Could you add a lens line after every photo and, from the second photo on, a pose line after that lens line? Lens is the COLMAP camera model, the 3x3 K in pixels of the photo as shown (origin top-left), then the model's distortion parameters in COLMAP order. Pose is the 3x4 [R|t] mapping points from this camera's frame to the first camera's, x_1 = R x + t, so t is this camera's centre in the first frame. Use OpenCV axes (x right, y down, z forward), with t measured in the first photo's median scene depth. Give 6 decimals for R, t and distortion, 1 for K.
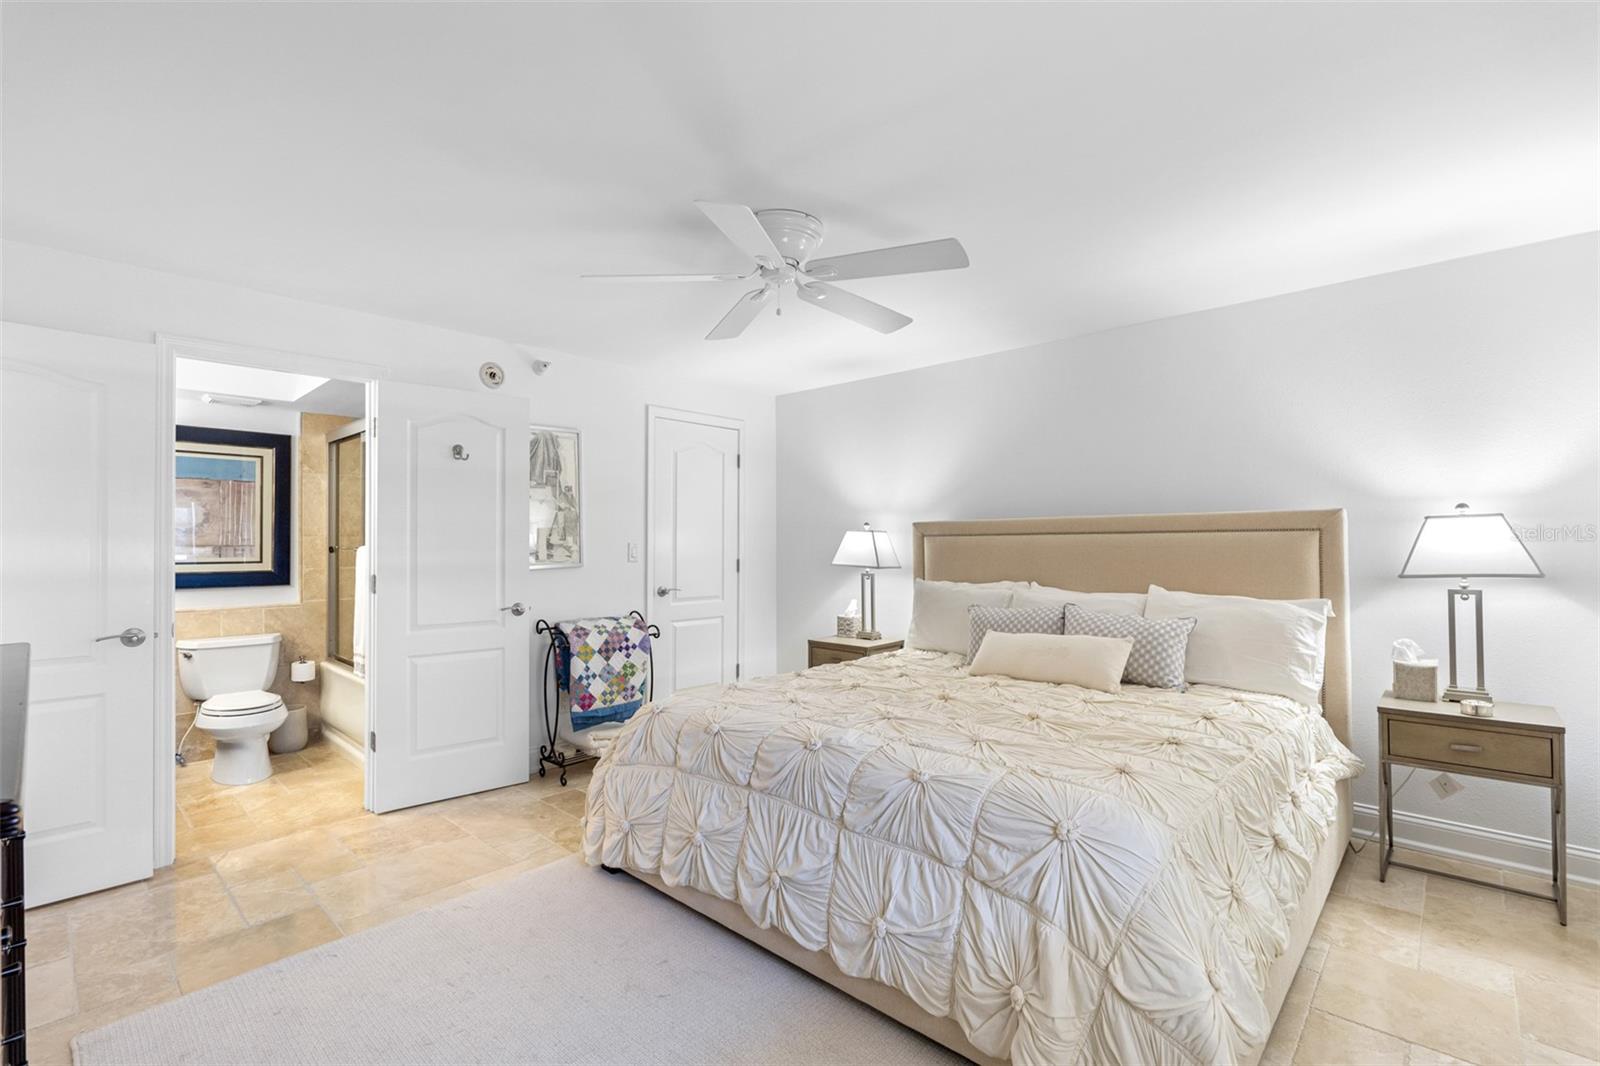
lens RADIAL K [[718.9, 0, 787.1], [0, 718.9, 530.1], [0, 0, 1]] dist [-0.004619, 0.000743]
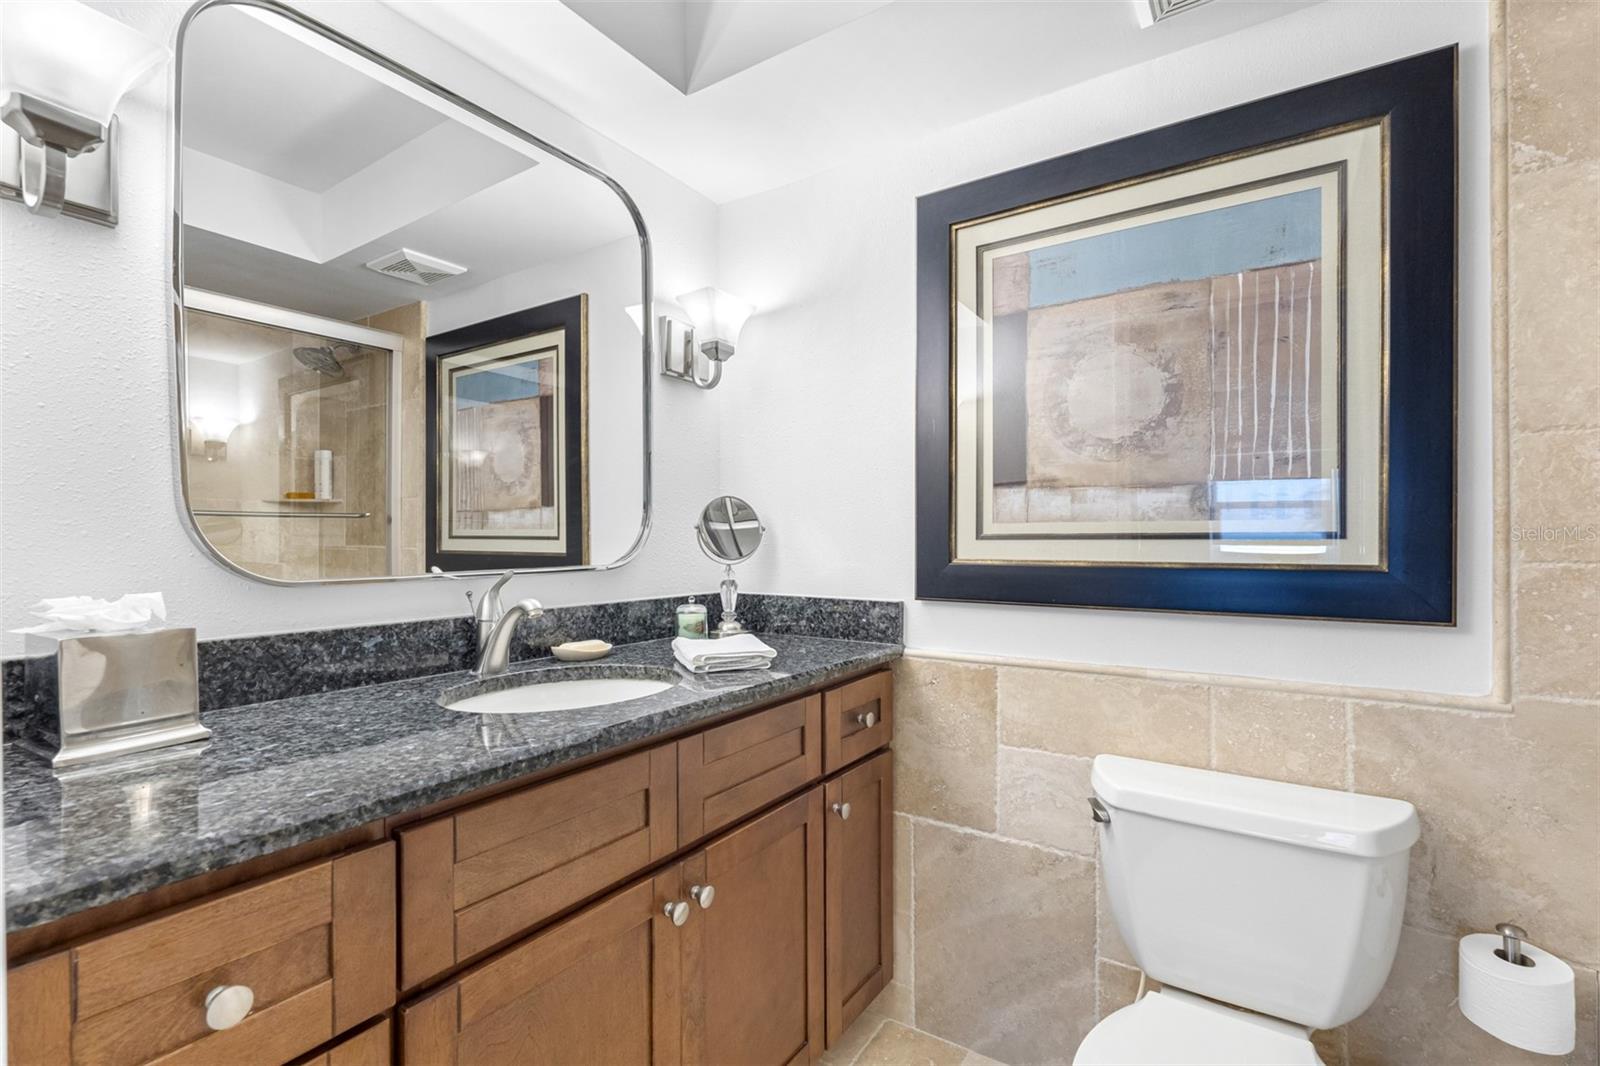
lens RADIAL K [[718.9, 0, 807.1], [0, 718.9, 546.4], [0, 0, 1]] dist [-0.004619, 0.000743]
pose [[0.190052, 0.010402, -0.981719, -0.488931], [0.018448, 0.999729, 0.014164, 0.040422], [0.981601, -0.020803, 0.189809, 0.729485]]
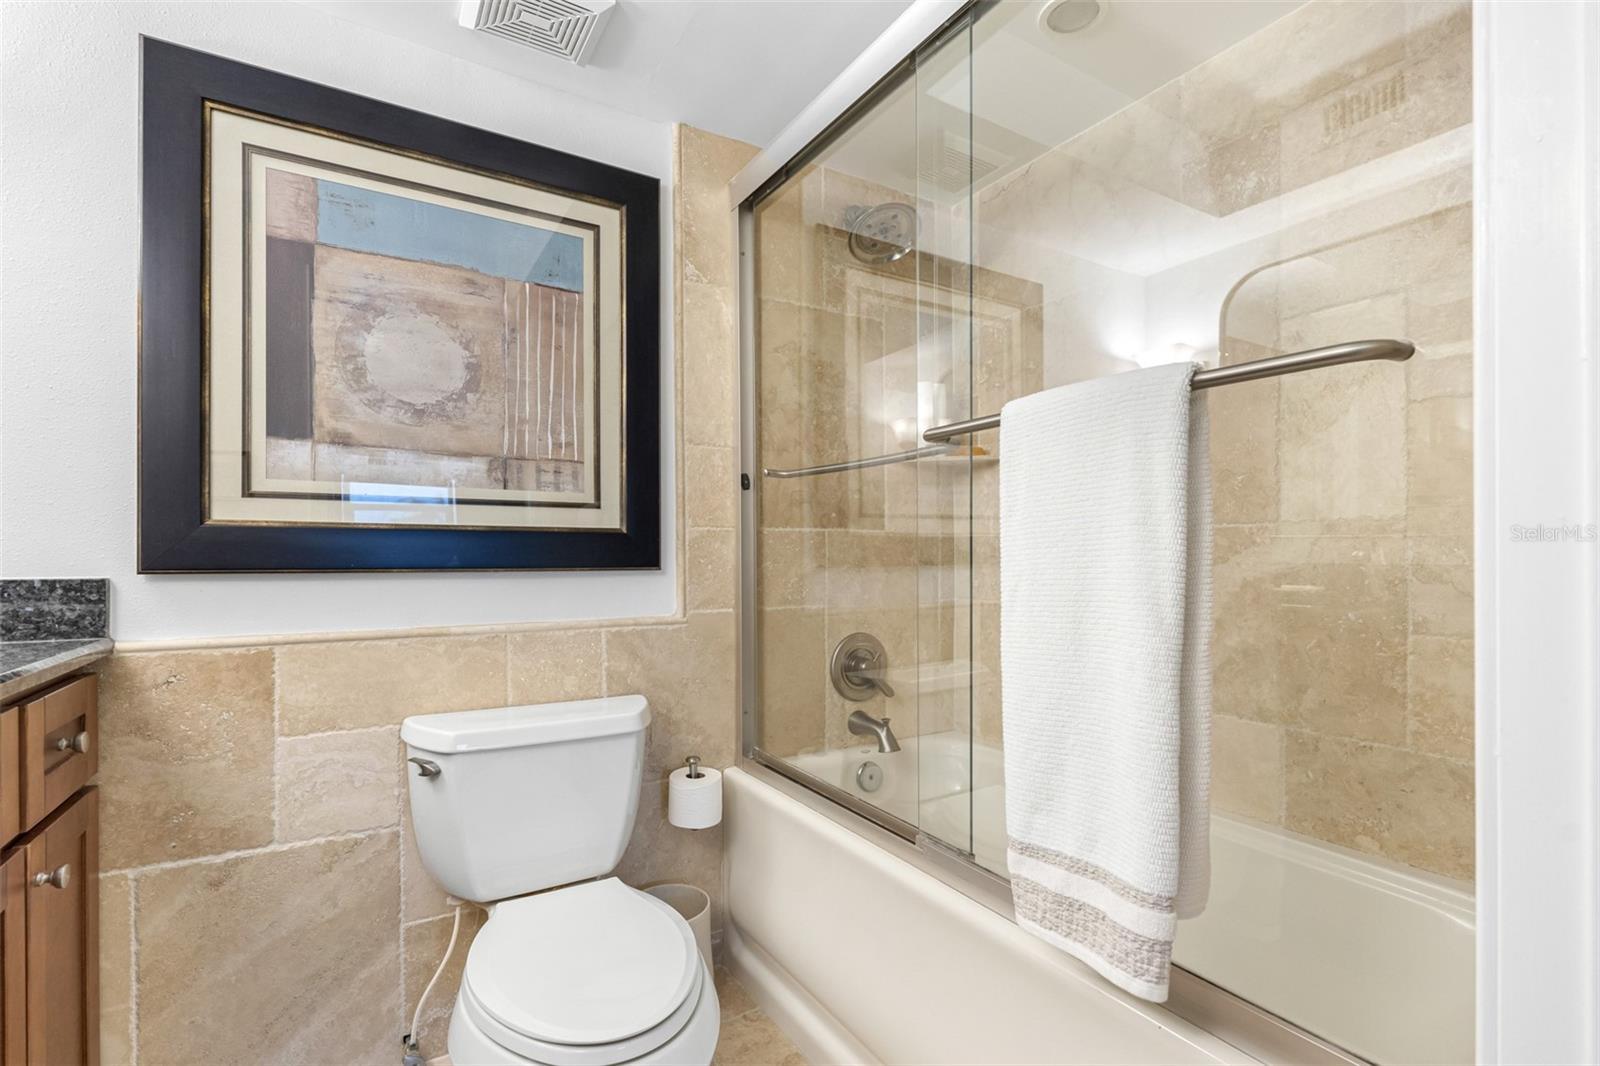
lens RADIAL K [[718.9, 0, 785.8], [0, 718.9, 554.5], [0, 0, 1]] dist [-0.004619, 0.000743]
pose [[0.965249, 0.002413, -0.261320, -0.532761], [0.001860, 0.999869, 0.016102, 0.063165], [0.261325, -0.016029, 0.965118, 0.653487]]
